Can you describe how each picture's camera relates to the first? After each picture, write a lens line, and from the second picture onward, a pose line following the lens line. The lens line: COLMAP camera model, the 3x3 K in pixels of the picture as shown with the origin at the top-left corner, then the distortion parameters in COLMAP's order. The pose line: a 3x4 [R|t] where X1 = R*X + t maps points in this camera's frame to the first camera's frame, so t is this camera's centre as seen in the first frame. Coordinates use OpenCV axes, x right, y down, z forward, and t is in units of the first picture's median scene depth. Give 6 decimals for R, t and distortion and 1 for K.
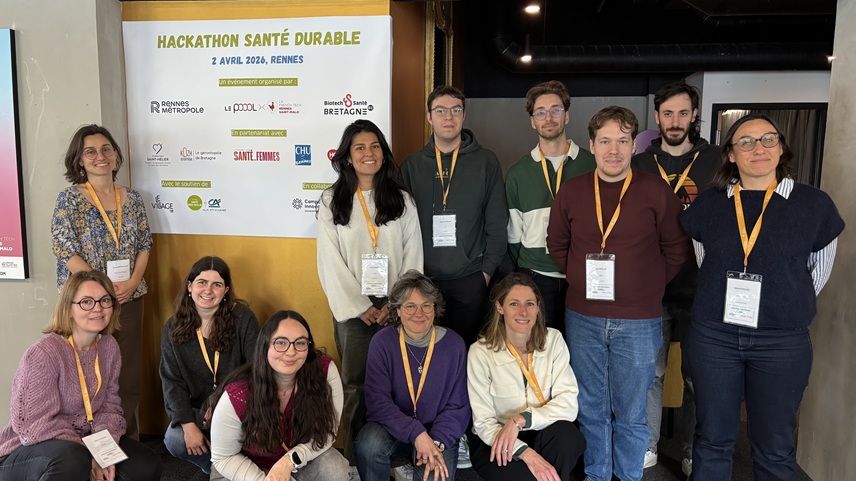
lens RADIAL K [[664.5, 0, 426.8], [0, 664.5, 246.0], [0, 0, 1]] dist [0.001702, 0.004585]
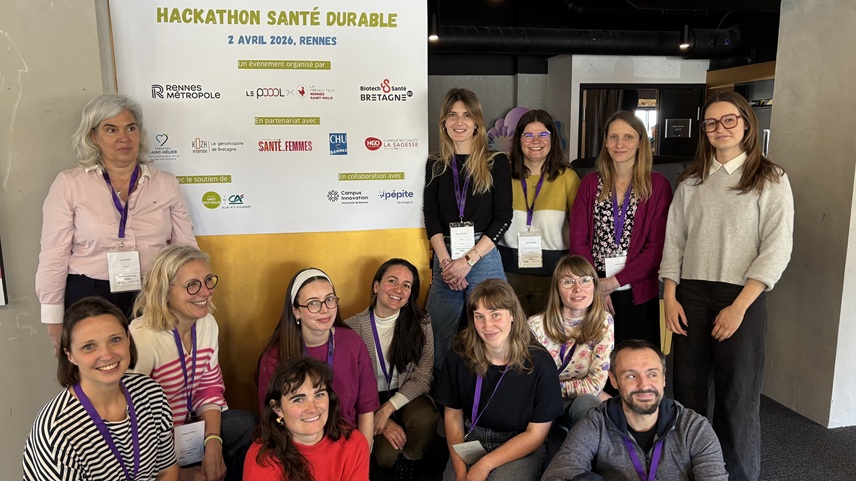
lens RADIAL K [[664.5, 0, 426.8], [0, 664.5, 246.0], [0, 0, 1]] dist [0.001702, 0.004585]
pose [[0.939832, -0.073911, 0.333545, -0.393171], [0.059505, 0.996808, 0.053216, -0.035210], [-0.336414, -0.030167, 0.941231, 0.067036]]
